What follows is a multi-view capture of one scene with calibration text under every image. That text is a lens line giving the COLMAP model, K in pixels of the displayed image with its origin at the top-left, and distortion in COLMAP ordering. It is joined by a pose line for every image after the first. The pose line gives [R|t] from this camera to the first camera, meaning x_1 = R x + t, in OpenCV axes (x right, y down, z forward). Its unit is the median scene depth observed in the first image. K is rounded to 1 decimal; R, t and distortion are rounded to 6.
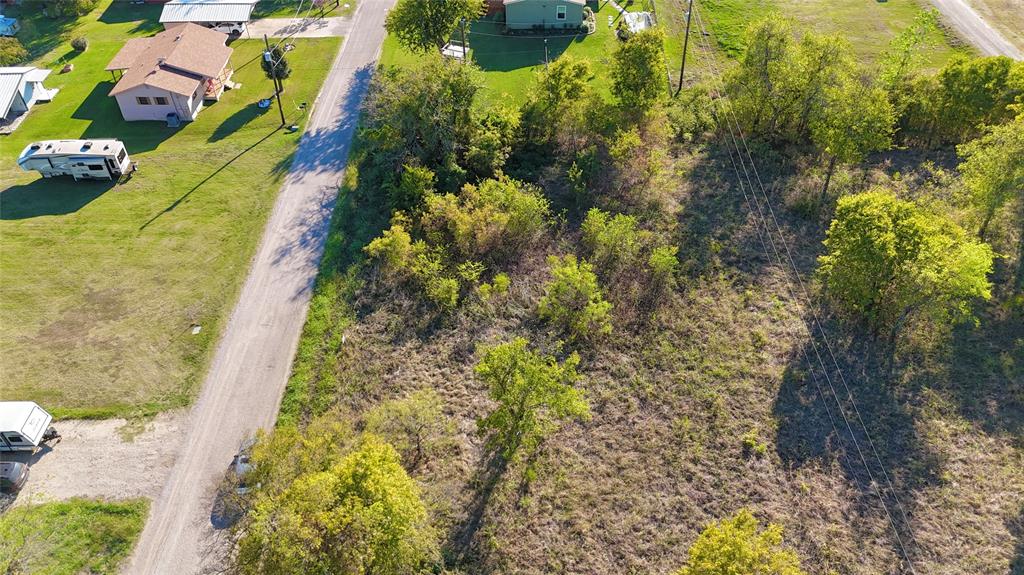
lens RADIAL K [[771.4, 0, 507.4], [0, 771.4, 285.0], [0, 0, 1]] dist [0.087454, -0.067548]
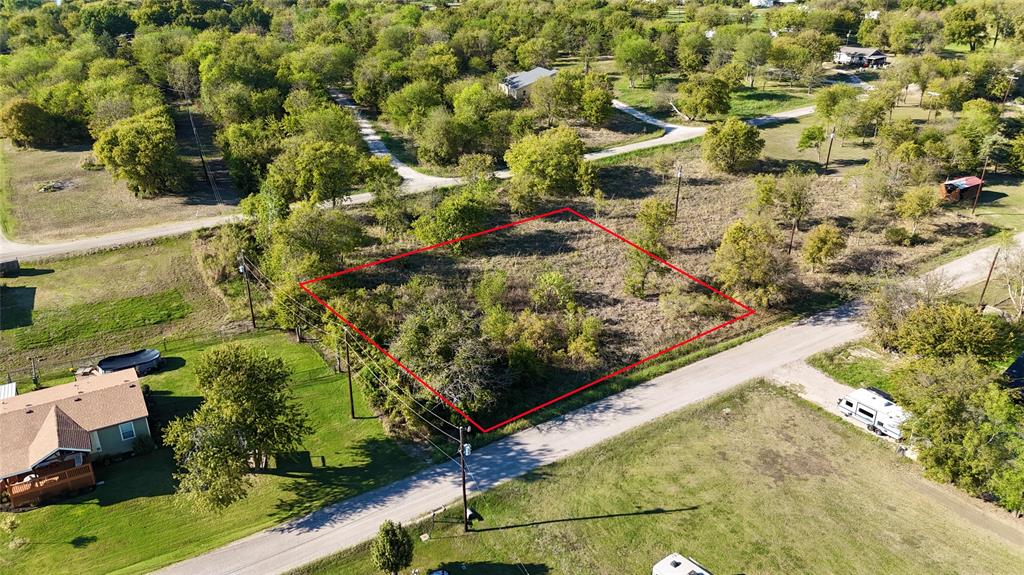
lens RADIAL K [[771.4, 0, 507.4], [0, 771.4, 285.0], [0, 0, 1]] dist [0.087454, -0.067548]
pose [[-0.551999, -0.324548, 0.768092, -0.958892], [0.568206, 0.527768, 0.631350, -0.925965], [-0.610278, 0.784939, -0.106917, 1.012714]]
